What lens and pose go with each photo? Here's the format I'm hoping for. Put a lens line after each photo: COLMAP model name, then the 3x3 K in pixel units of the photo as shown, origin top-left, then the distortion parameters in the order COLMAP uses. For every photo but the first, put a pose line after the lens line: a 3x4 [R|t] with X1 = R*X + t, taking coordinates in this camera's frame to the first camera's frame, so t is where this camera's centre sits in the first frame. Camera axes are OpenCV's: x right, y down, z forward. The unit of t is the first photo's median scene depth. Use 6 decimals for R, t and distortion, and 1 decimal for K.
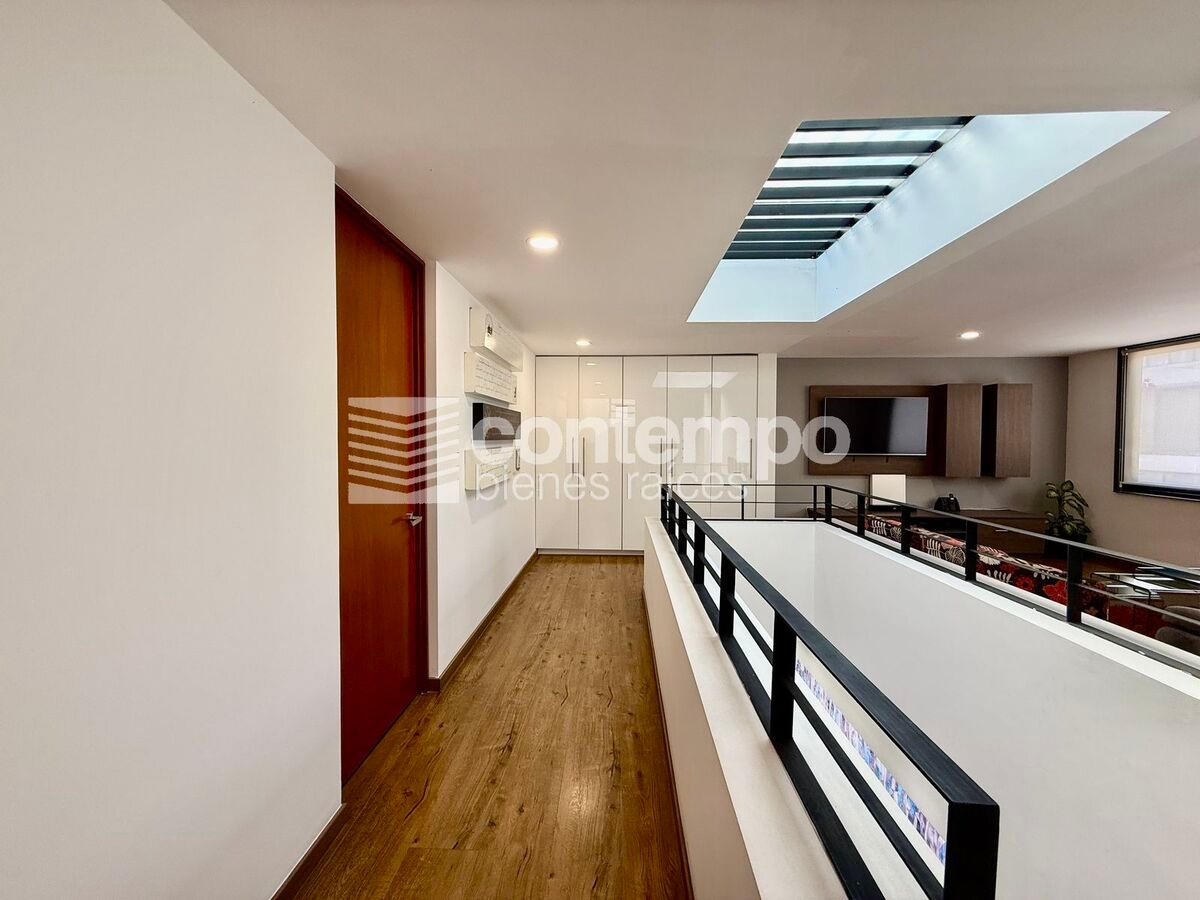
lens RADIAL K [[478.2, 0, 600.0], [0, 478.2, 450.0], [0, 0, 1]] dist [-0.000944, 0.000936]
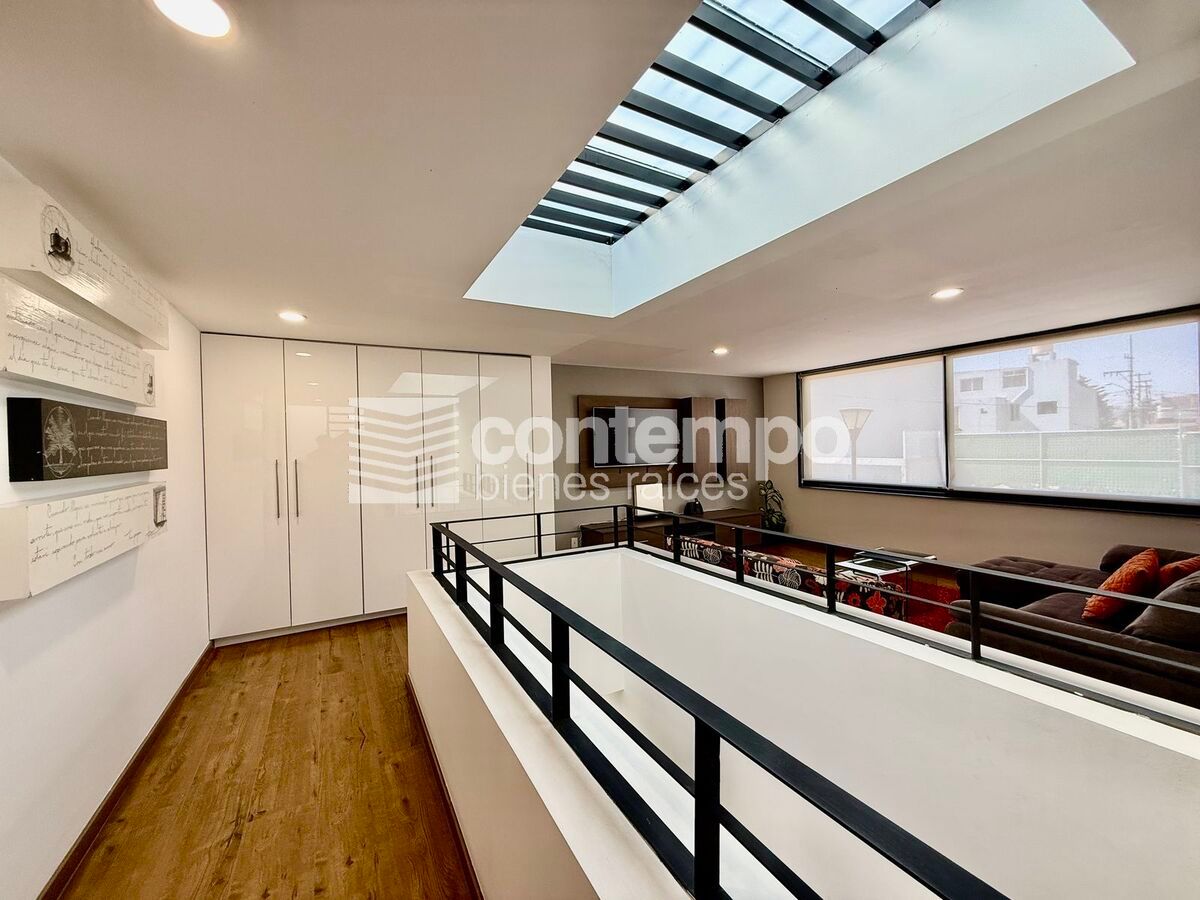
lens RADIAL K [[478.2, 0, 600.0], [0, 478.2, 450.0], [0, 0, 1]] dist [-0.000944, 0.000936]
pose [[0.854292, -0.026645, 0.519111, -0.023454], [0.039701, 0.999113, -0.014052, -0.017774], [-0.518276, 0.032614, 0.854591, 0.271287]]
